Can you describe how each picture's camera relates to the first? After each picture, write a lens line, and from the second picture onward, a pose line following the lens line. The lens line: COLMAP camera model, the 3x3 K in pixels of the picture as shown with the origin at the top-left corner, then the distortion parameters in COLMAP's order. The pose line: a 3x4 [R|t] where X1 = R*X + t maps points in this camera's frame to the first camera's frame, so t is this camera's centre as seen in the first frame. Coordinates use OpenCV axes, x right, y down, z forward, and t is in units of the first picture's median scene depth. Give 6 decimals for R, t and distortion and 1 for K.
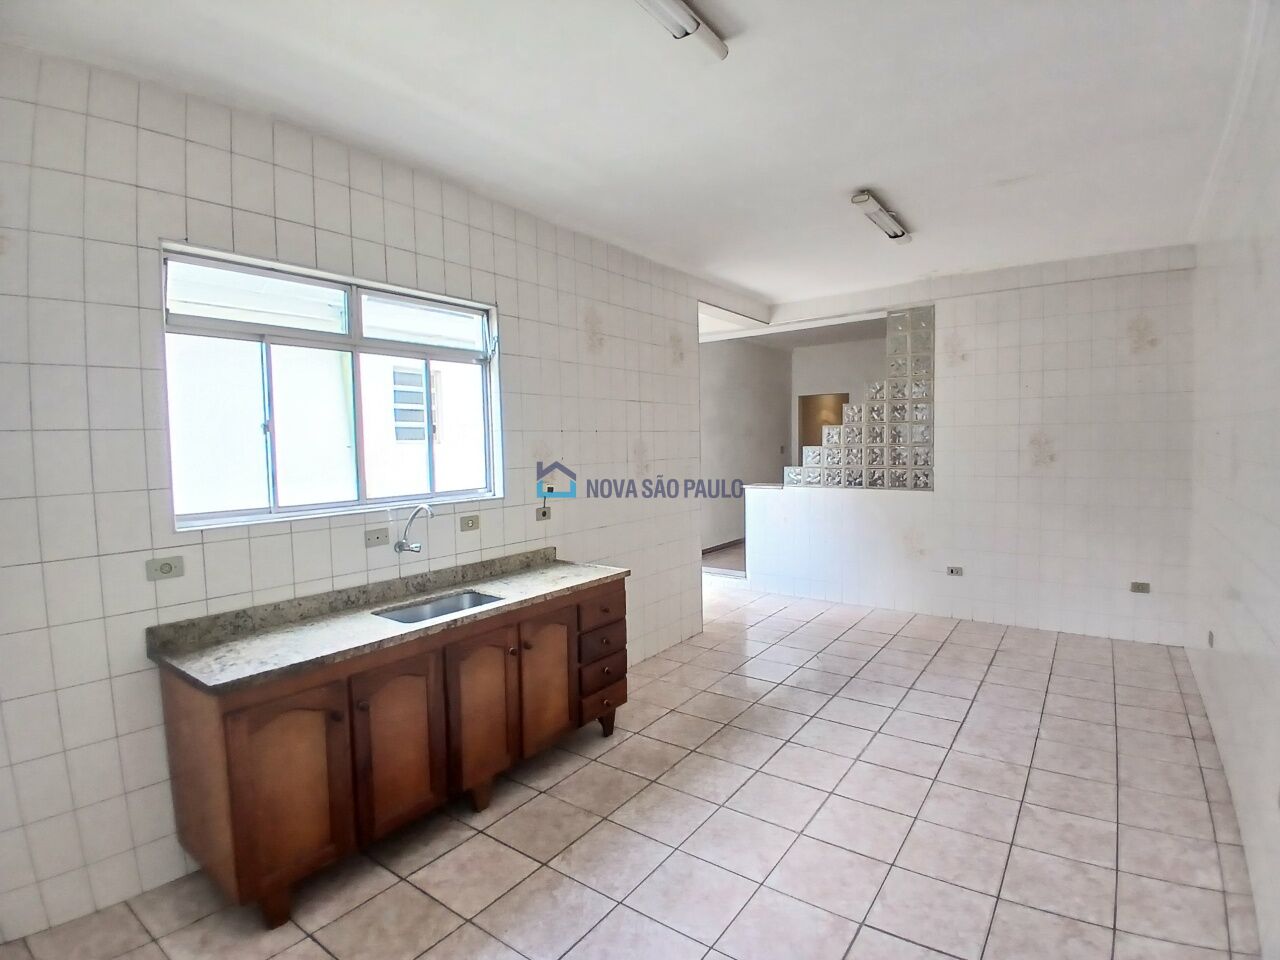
lens RADIAL K [[645.9, 0, 642.5], [0, 645.9, 480.0], [0, 0, 1]] dist [0.017509, -0.050451]
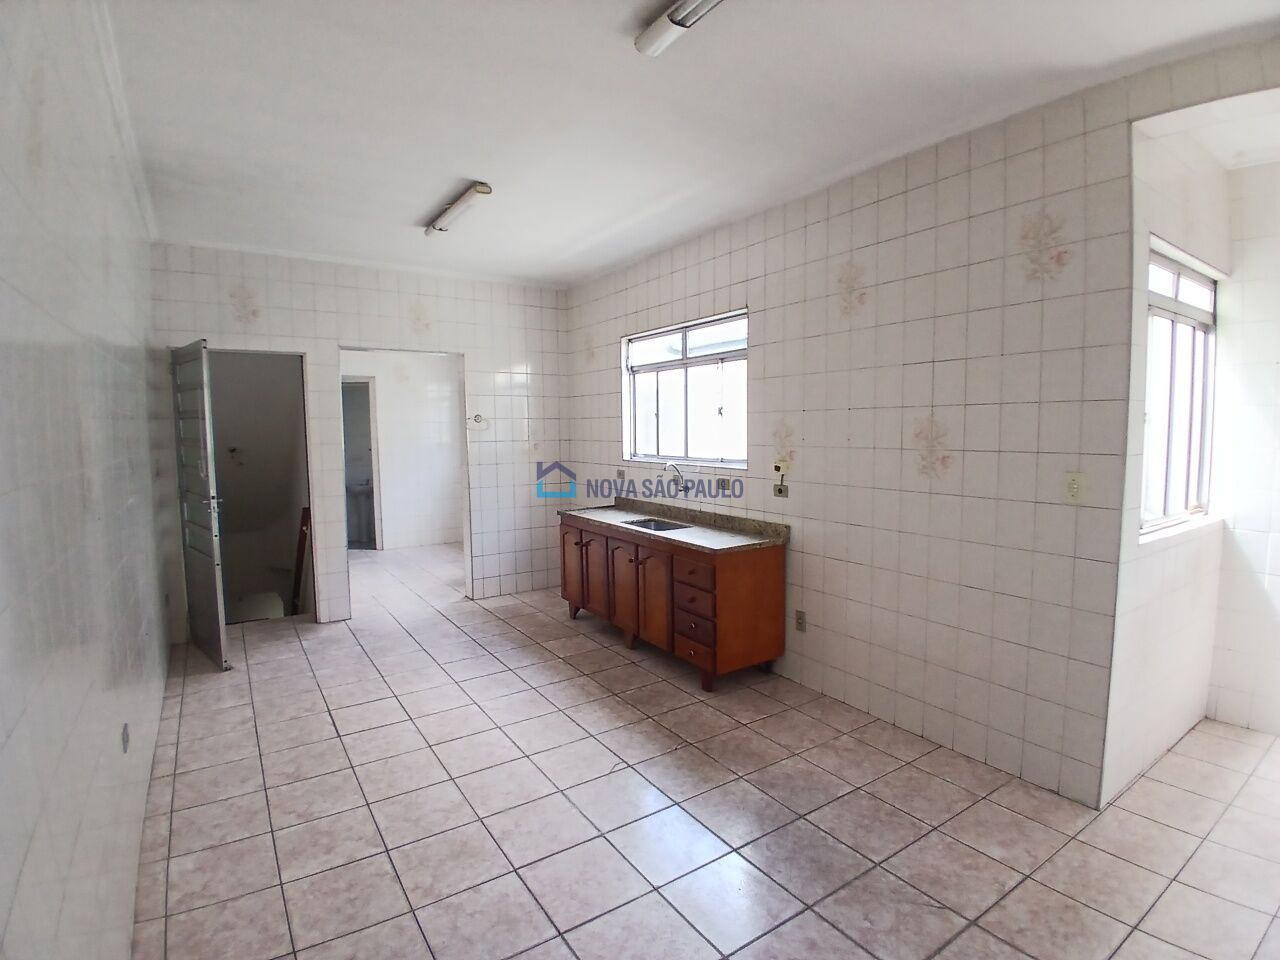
lens RADIAL K [[645.9, 0, 642.5], [0, 645.9, 480.0], [0, 0, 1]] dist [0.017509, -0.050451]
pose [[-0.358193, 0.094184, -0.928885, 1.224123], [-0.042309, 0.992239, 0.116923, -0.106443], [0.932688, 0.081182, -0.351428, 1.581804]]
